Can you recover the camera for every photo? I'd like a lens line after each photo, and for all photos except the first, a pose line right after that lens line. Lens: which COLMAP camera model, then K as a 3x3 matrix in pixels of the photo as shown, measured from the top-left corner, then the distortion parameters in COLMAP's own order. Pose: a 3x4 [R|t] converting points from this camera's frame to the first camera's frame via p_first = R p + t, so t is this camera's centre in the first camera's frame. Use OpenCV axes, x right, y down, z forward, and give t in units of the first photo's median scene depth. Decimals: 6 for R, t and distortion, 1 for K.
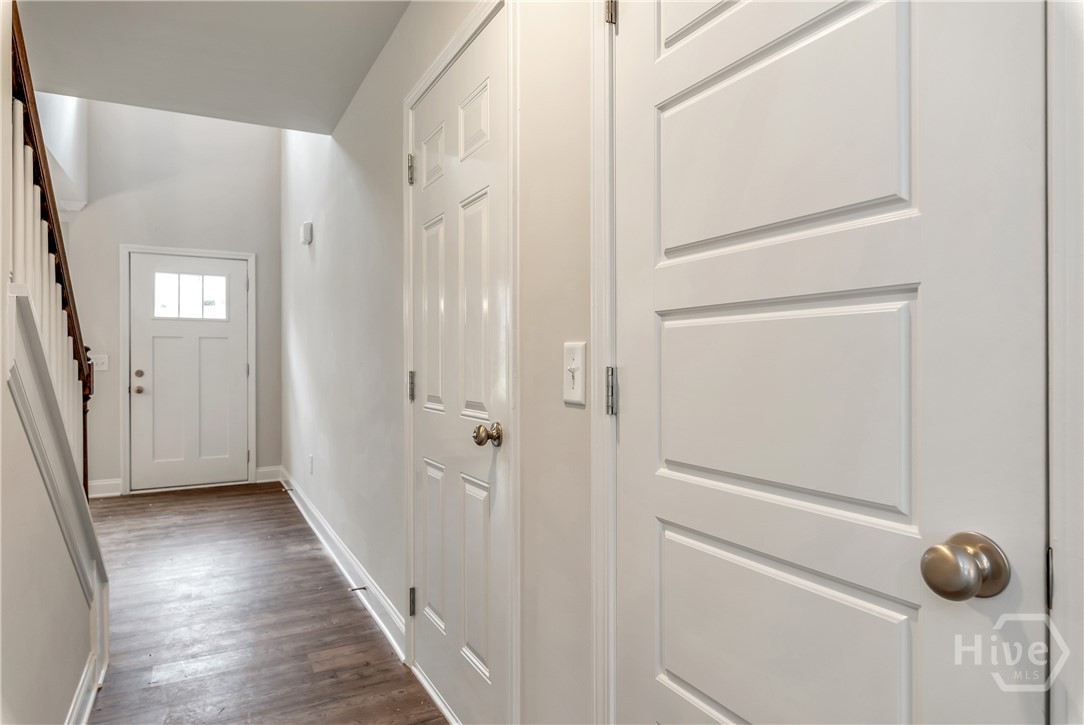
lens RADIAL K [[653.6, 0, 542.0], [0, 653.6, 362.5], [0, 0, 1]] dist [0.000006, 0.000652]
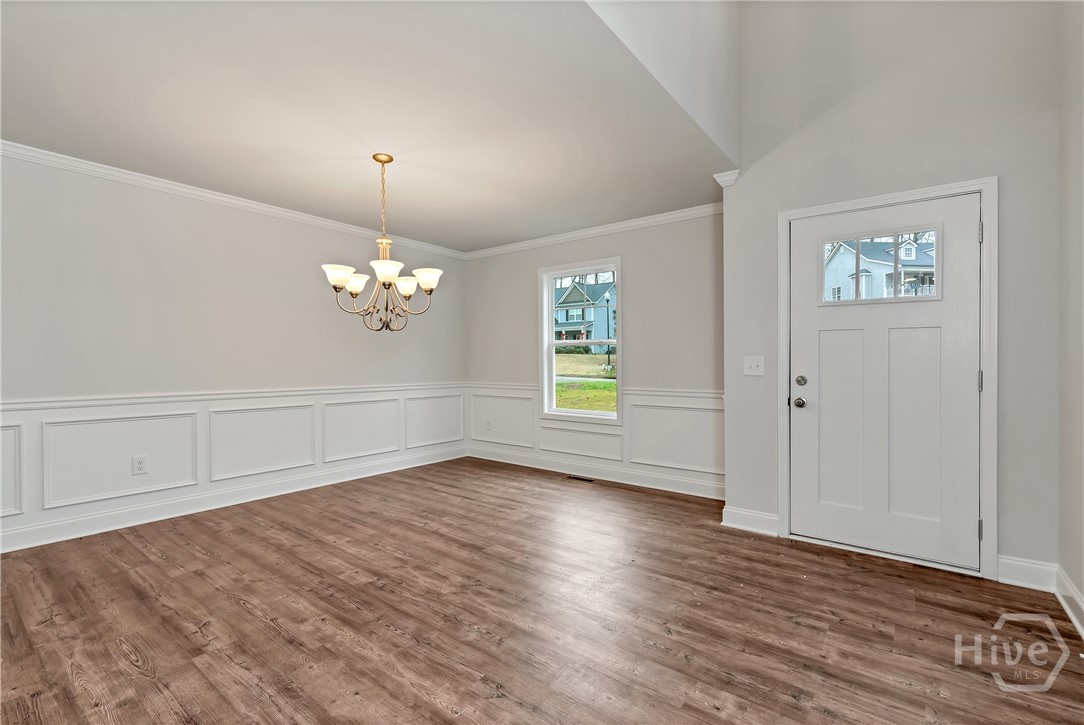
lens RADIAL K [[480.1, 0, 542.8], [0, 480.1, 369.0], [0, 0, 1]] dist [0.001071, 0.000234]
pose [[0.398213, 0.007143, -0.917265, -0.231206], [-0.001238, 0.999973, 0.007250, -0.000105], [0.917292, -0.001751, 0.398211, 0.513458]]
